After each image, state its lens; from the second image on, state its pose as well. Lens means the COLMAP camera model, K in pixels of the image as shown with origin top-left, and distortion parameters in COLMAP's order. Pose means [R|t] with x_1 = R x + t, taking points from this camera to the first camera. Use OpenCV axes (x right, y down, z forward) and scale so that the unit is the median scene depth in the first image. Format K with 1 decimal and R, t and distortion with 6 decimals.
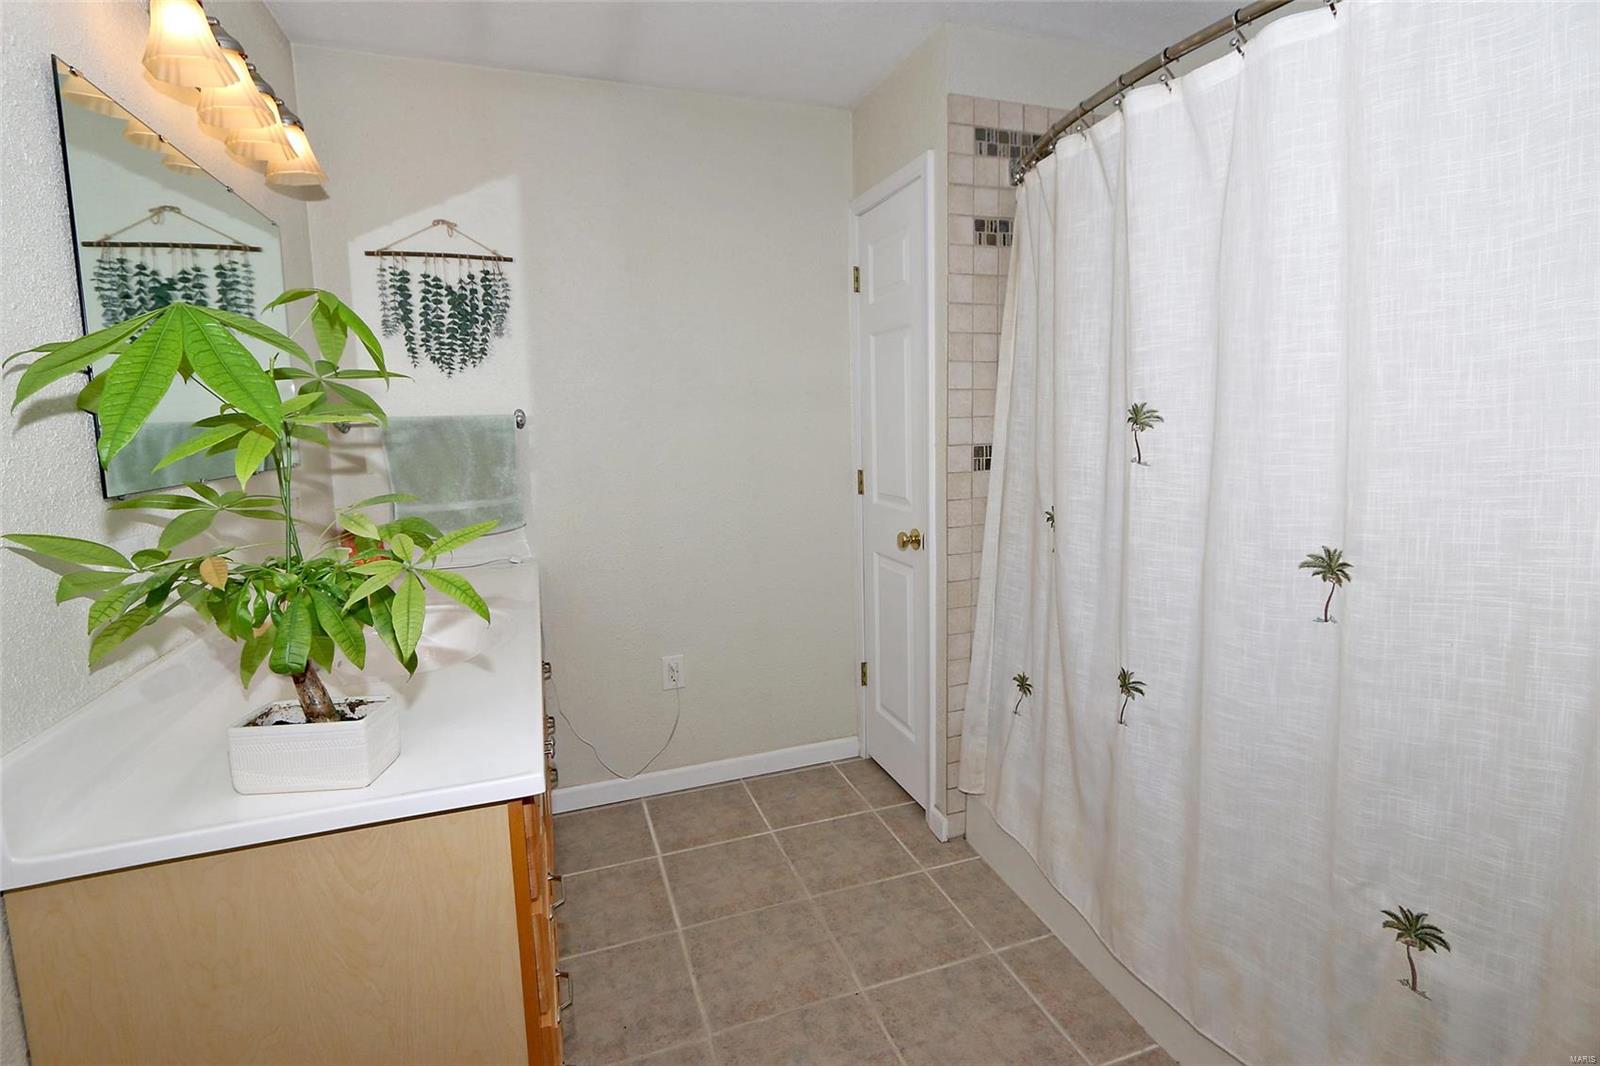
lens RADIAL K [[769.3, 0, 813.4], [0, 769.3, 497.0], [0, 0, 1]] dist [-0.010058, 0.000646]
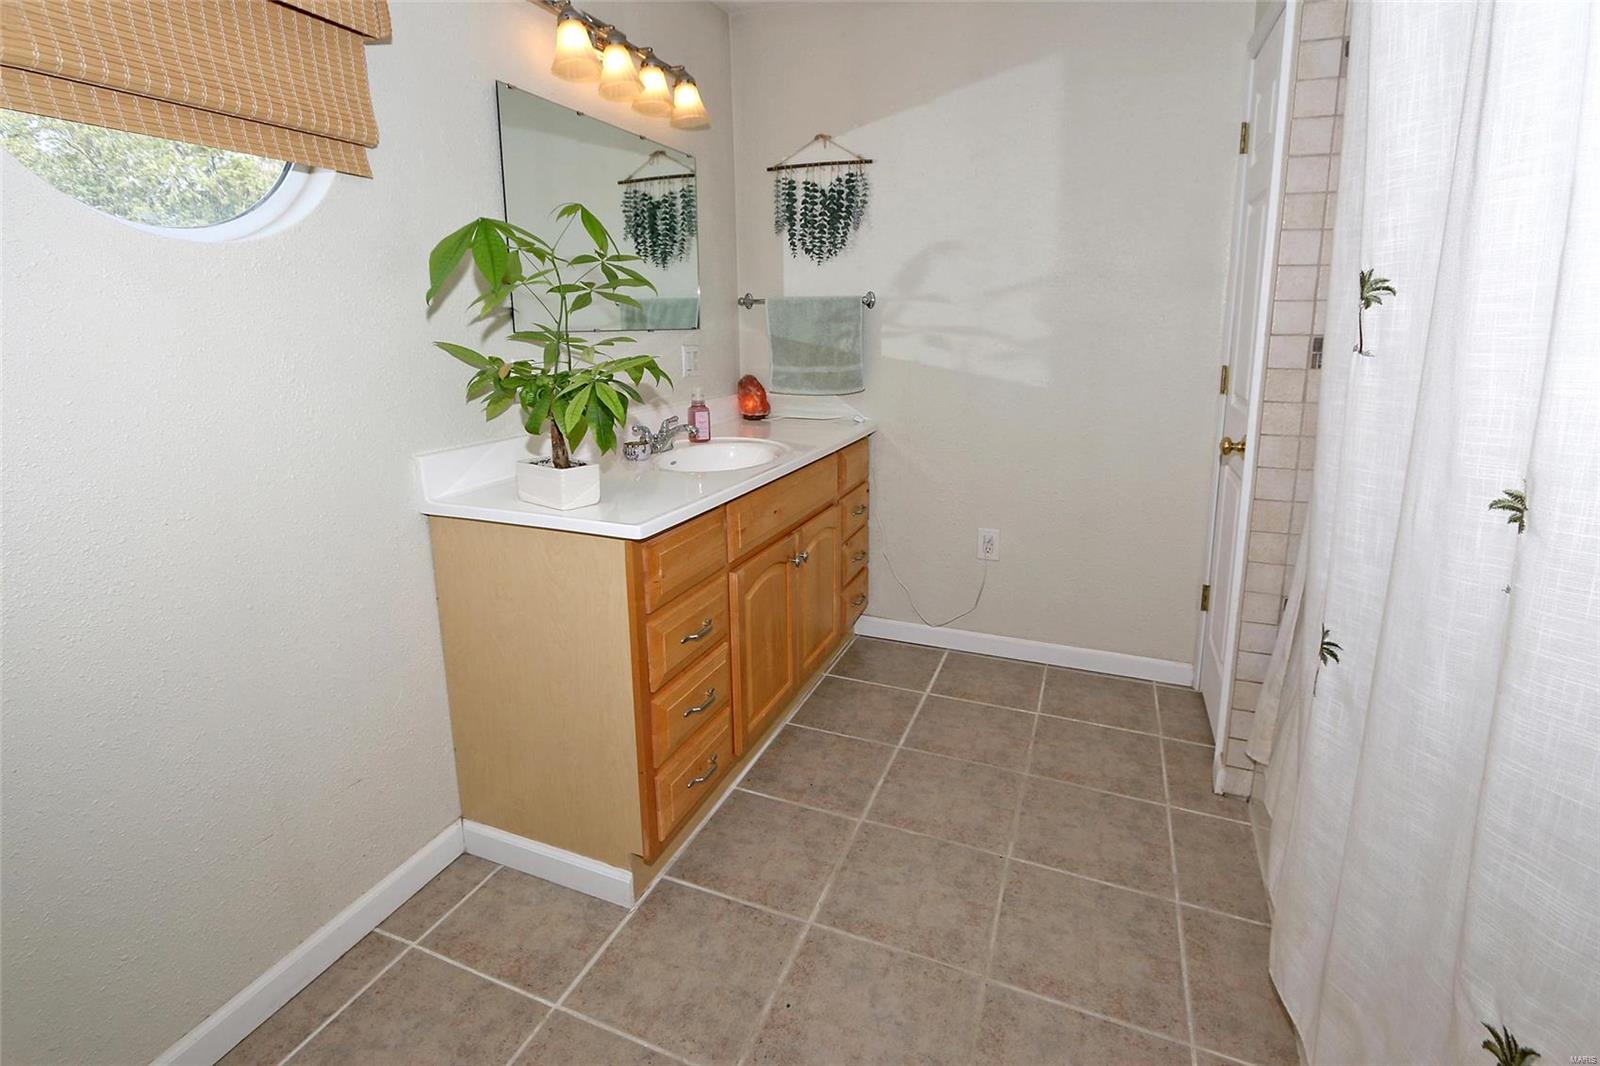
lens RADIAL K [[769.3, 0, 798.0], [0, 769.3, 460.9], [0, 0, 1]] dist [-0.010058, 0.000646]
pose [[0.737730, 0.142552, -0.659874, 0.374168], [-0.087195, 0.989385, 0.116254, 0.015961], [0.669441, -0.028226, 0.742329, 0.047272]]
